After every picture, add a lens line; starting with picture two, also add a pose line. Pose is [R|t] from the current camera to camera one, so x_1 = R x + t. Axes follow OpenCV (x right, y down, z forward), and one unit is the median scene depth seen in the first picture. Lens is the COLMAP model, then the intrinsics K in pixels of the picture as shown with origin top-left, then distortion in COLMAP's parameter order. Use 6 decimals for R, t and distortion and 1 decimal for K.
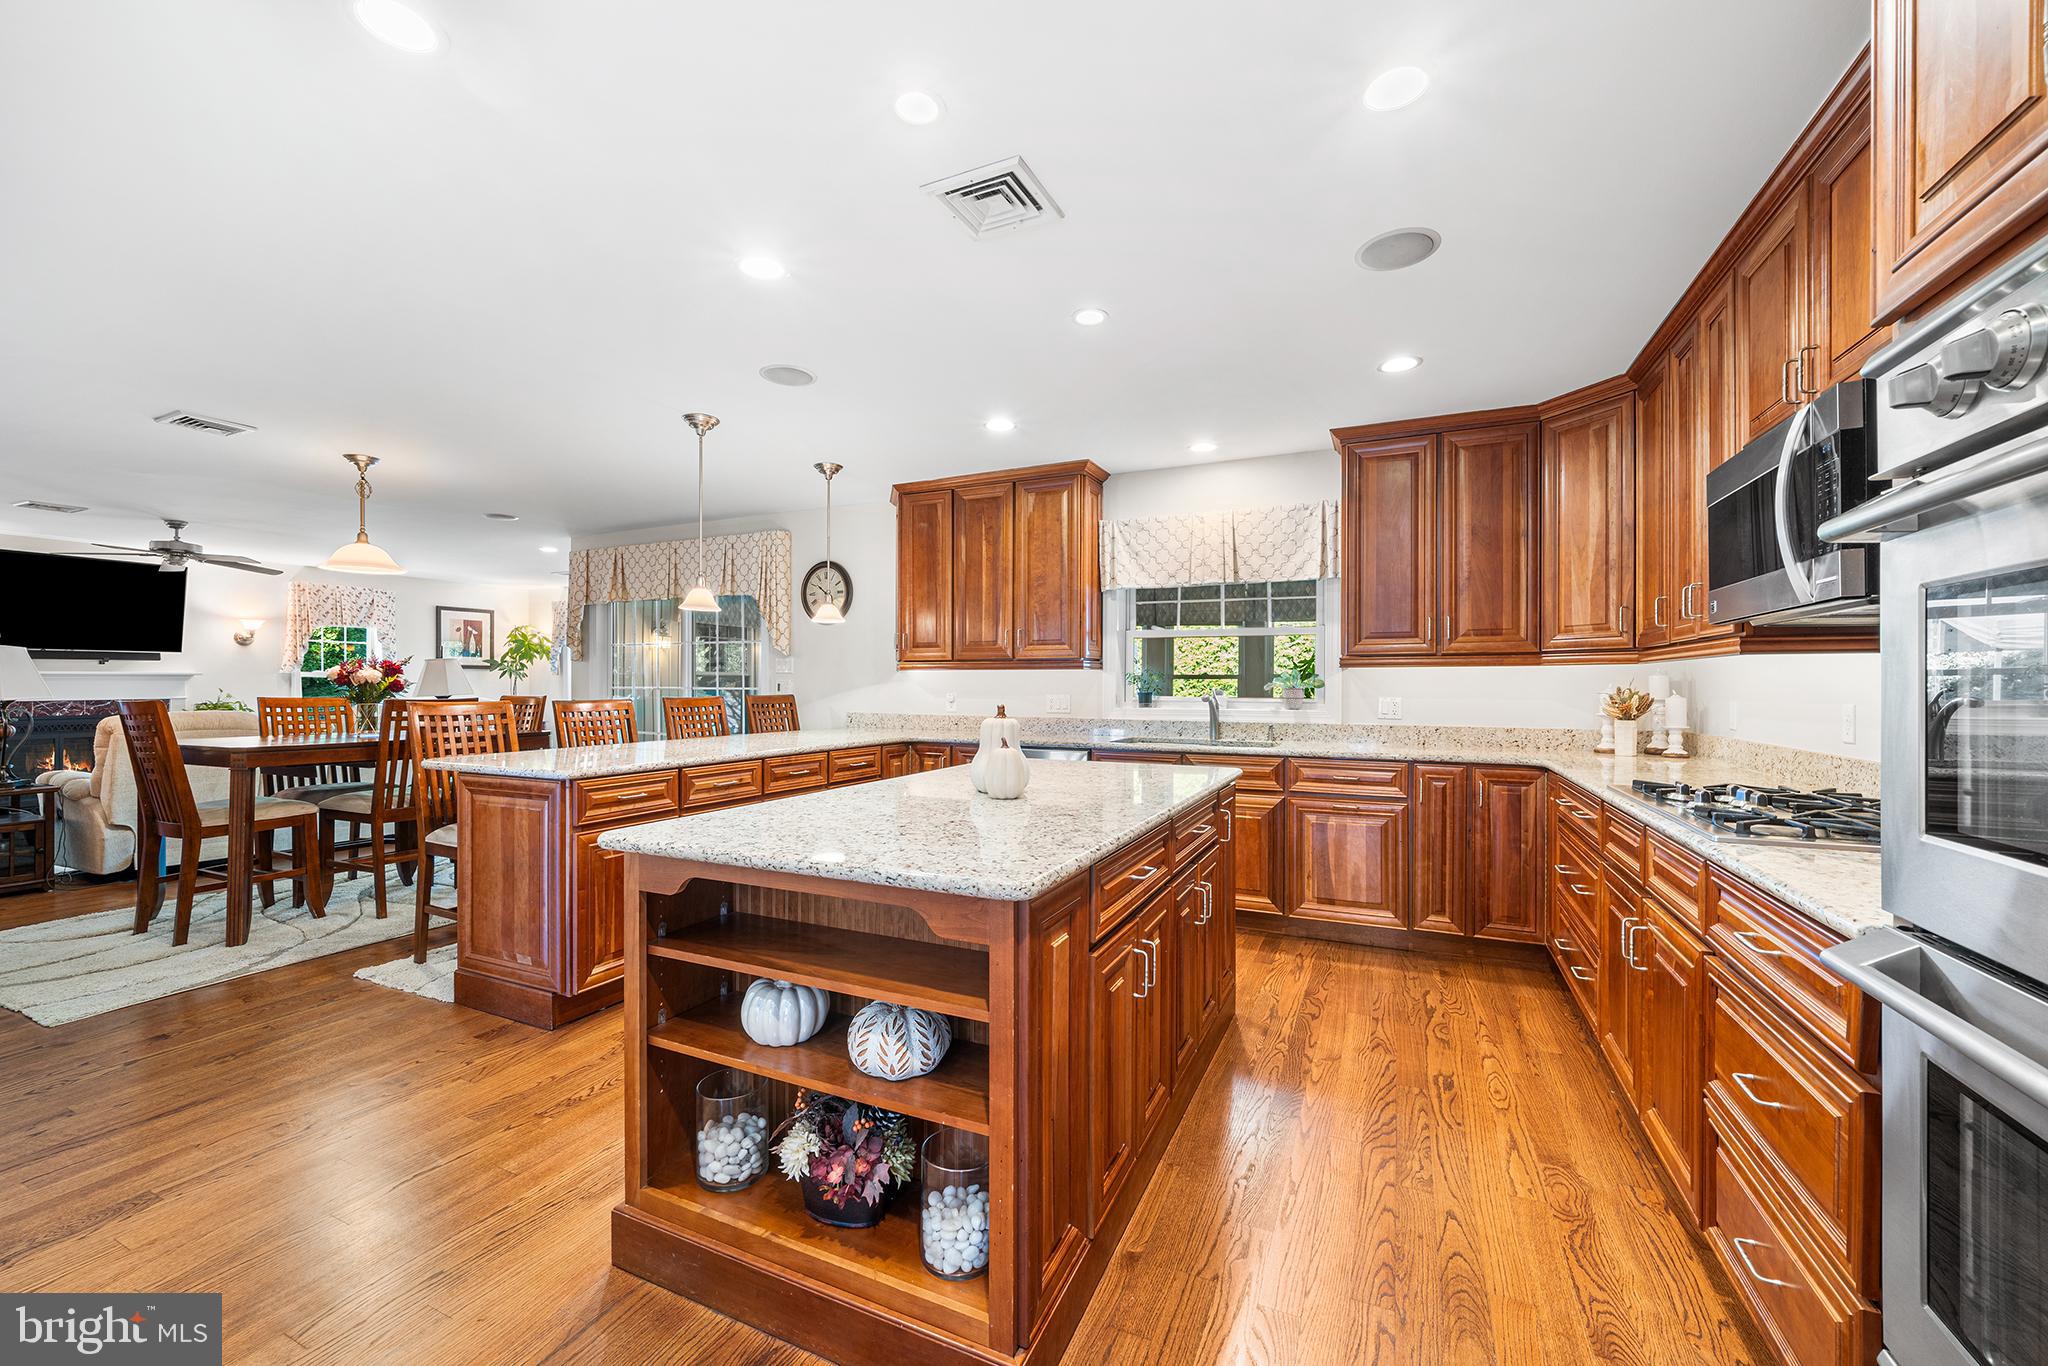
lens RADIAL K [[799.9, 0, 1024.0], [0, 799.9, 683.0], [0, 0, 1]] dist [-0.002357, -0.000264]
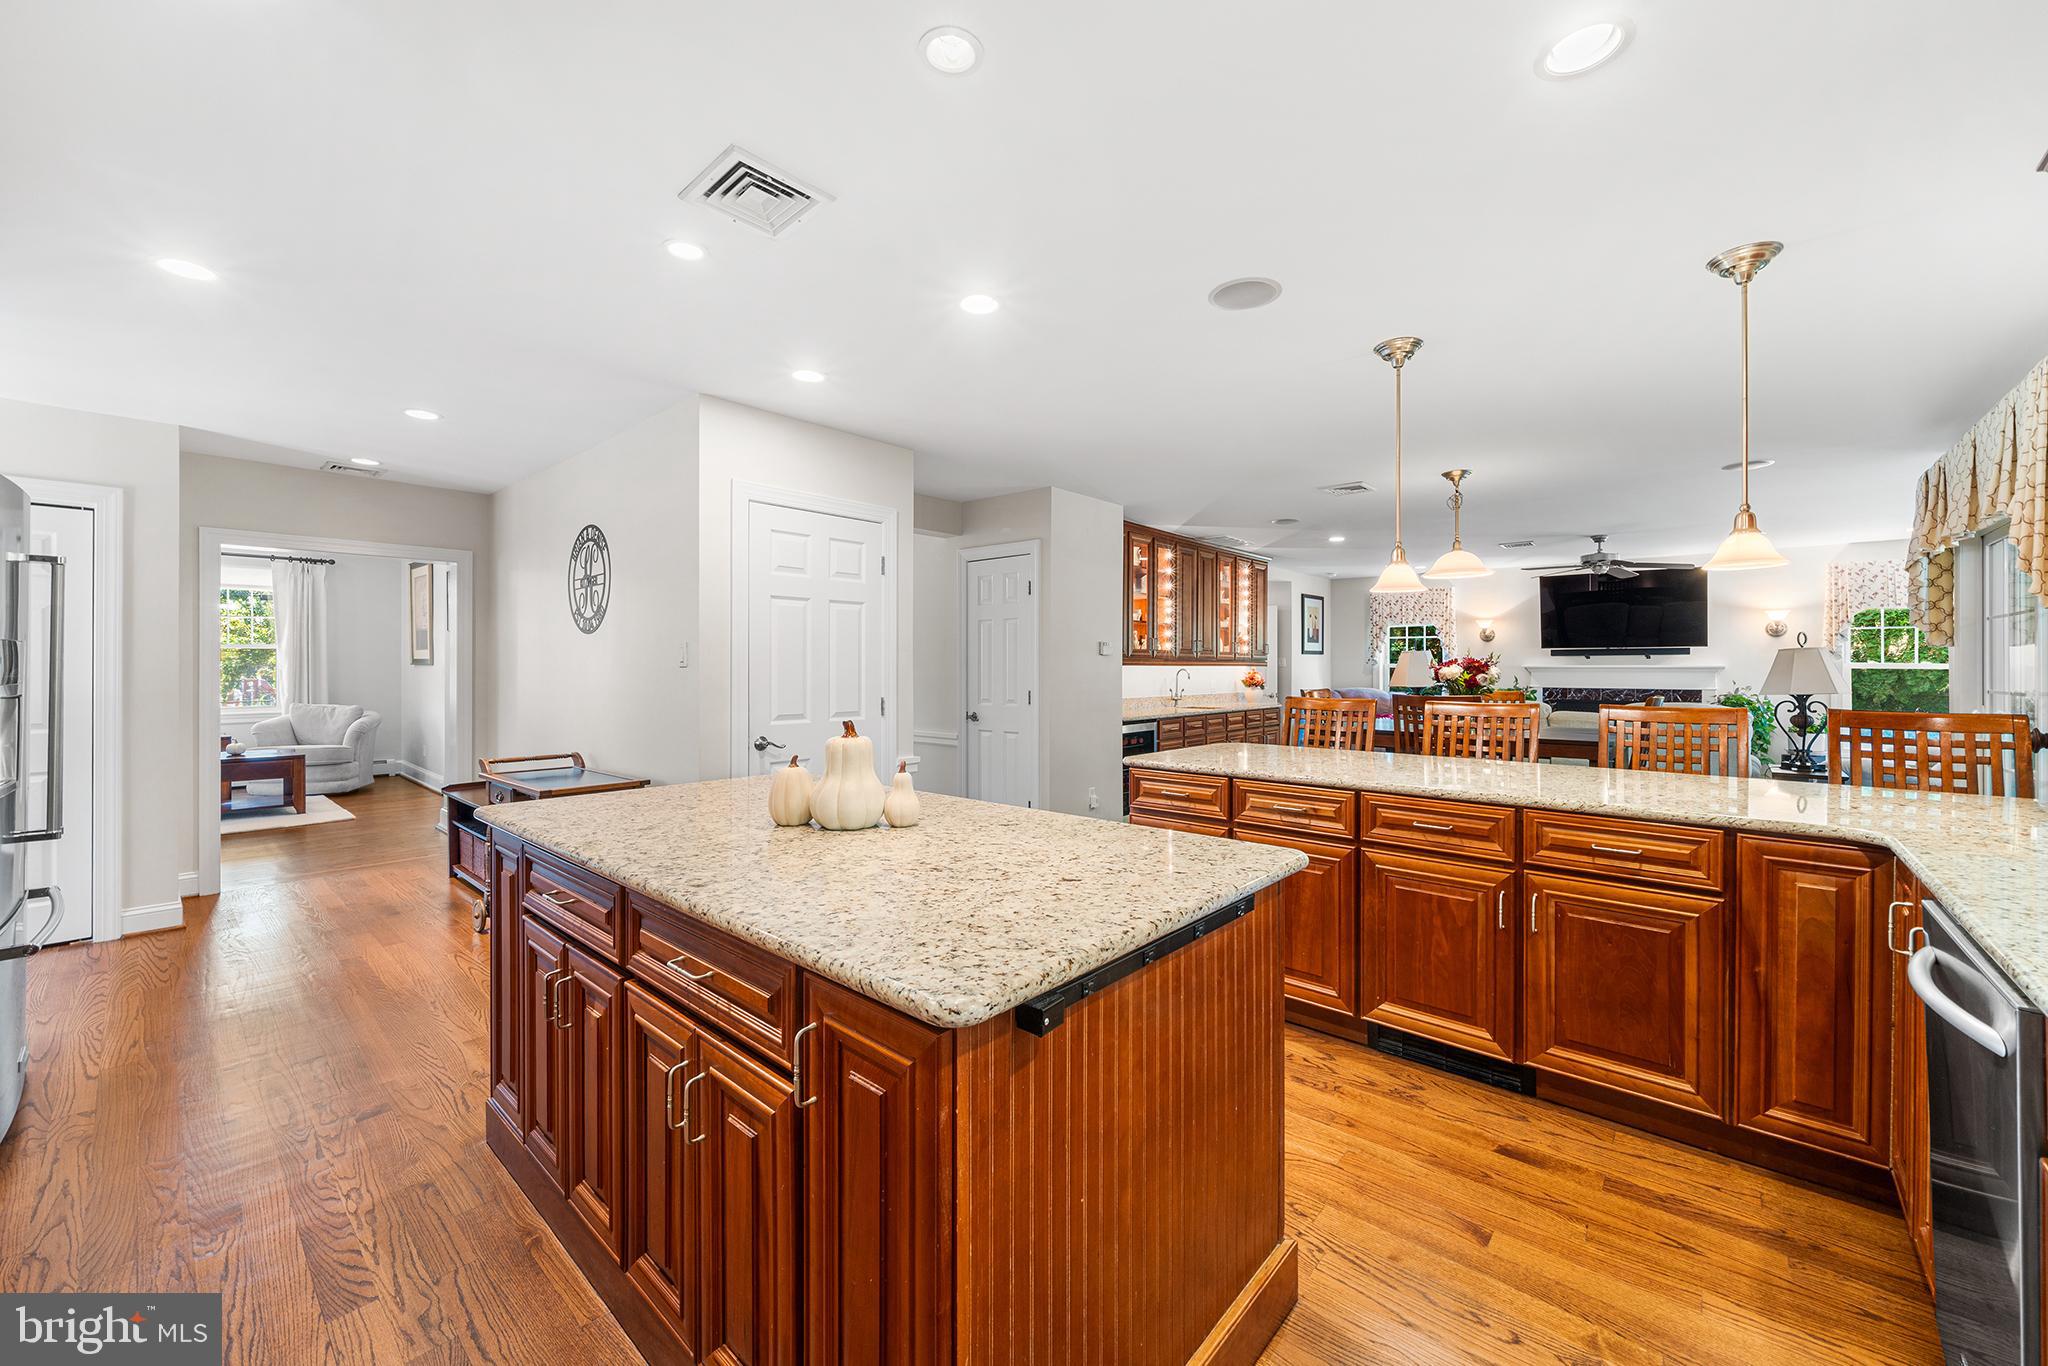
lens RADIAL K [[778.3, 0, 1024.0], [0, 778.3, 683.0], [0, 0, 1]] dist [-0.002456, -0.000072]
pose [[-0.280752, 0.018421, -0.959604, 0.353551], [-0.002159, 0.999801, 0.019825, -0.014259], [0.959778, 0.007637, -0.280656, 0.724069]]
